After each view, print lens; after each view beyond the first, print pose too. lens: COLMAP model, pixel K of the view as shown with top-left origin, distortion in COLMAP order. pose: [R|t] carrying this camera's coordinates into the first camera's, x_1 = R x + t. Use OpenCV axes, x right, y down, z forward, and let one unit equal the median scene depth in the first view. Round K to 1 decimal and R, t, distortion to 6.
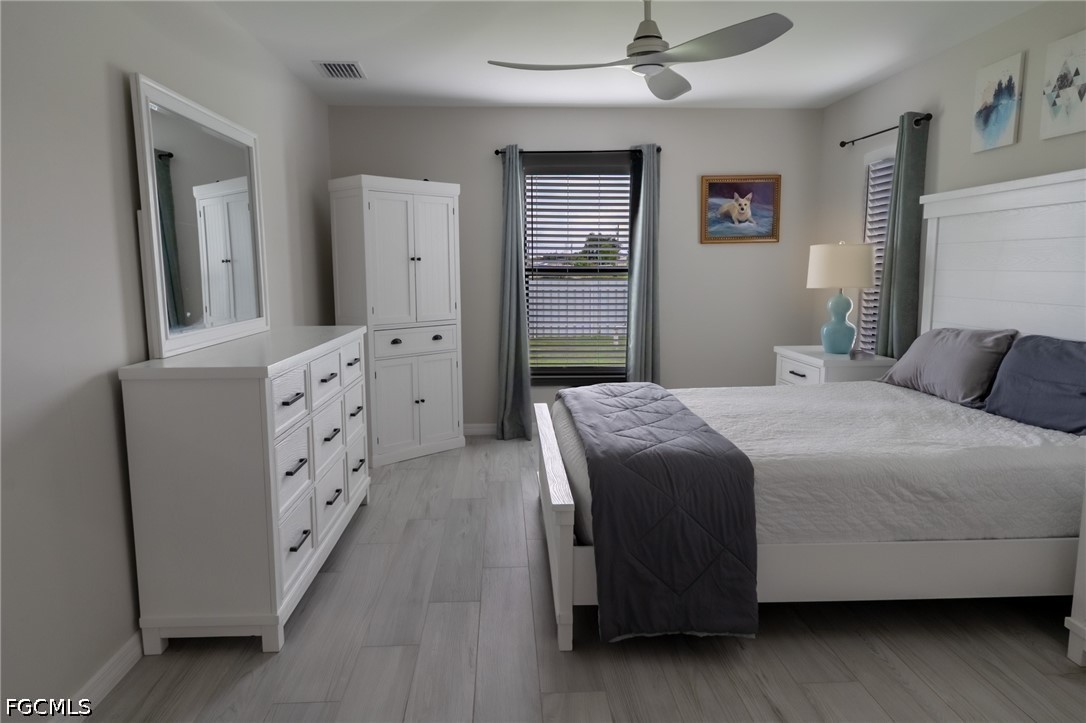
lens RADIAL K [[692.9, 0, 542.4], [0, 692.9, 359.4], [0, 0, 1]] dist [0.004338, 0.000358]
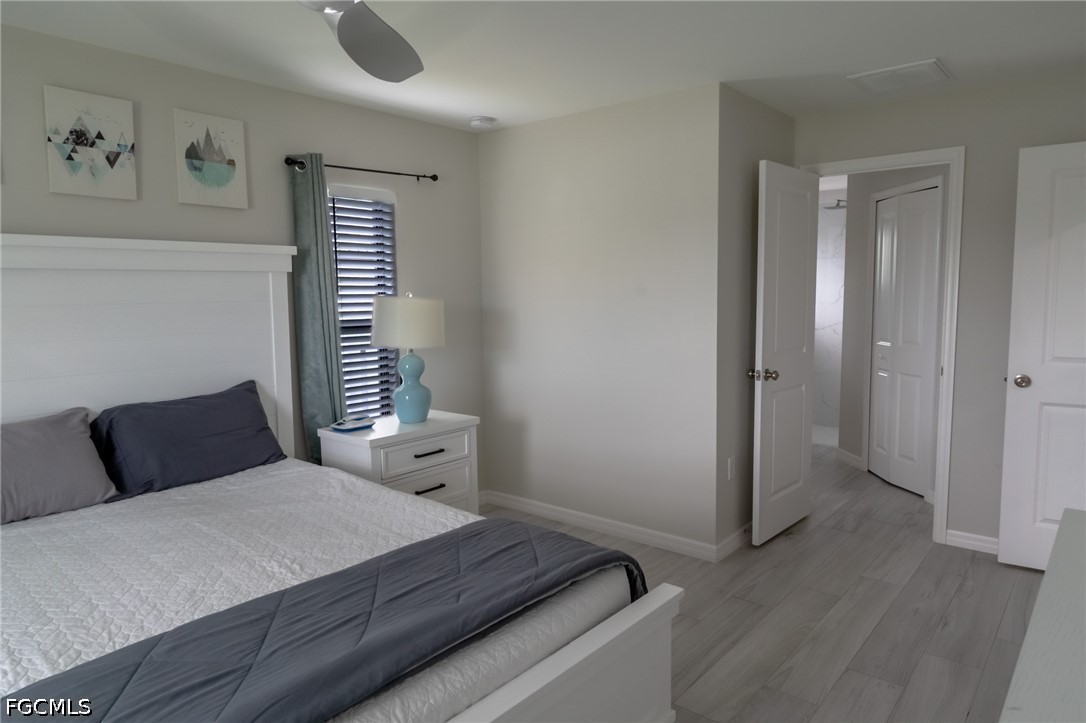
lens RADIAL K [[692.9, 0, 542.4], [0, 692.9, 359.4], [0, 0, 1]] dist [0.004338, 0.000358]
pose [[-0.729376, -0.053298, 0.682034, -0.220529], [0.109526, 0.975003, 0.193322, -0.138431], [-0.675289, 0.215705, -0.705306, 0.811202]]
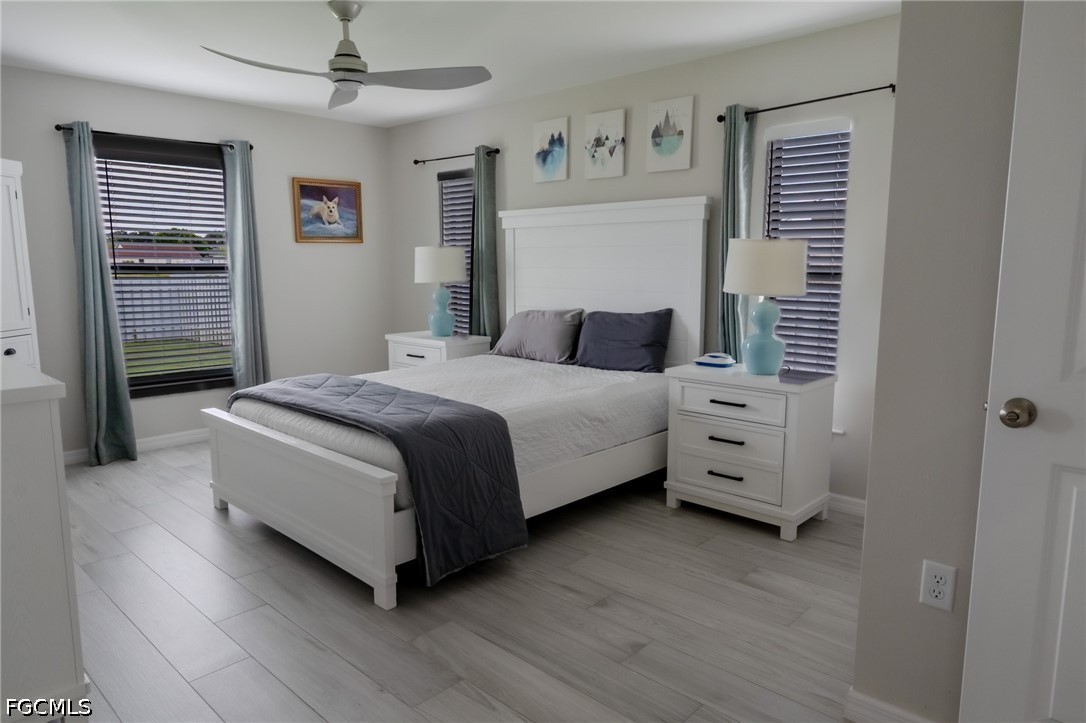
lens RADIAL K [[685.4, 0, 526.2], [0, 685.4, 356.2], [0, 0, 1]] dist [0.006852, 0.002873]
pose [[0.737112, -0.087921, 0.670027, -0.251749], [0.088224, 0.995535, 0.033577, -0.001012], [-0.669987, 0.034362, 0.741577, 0.010609]]
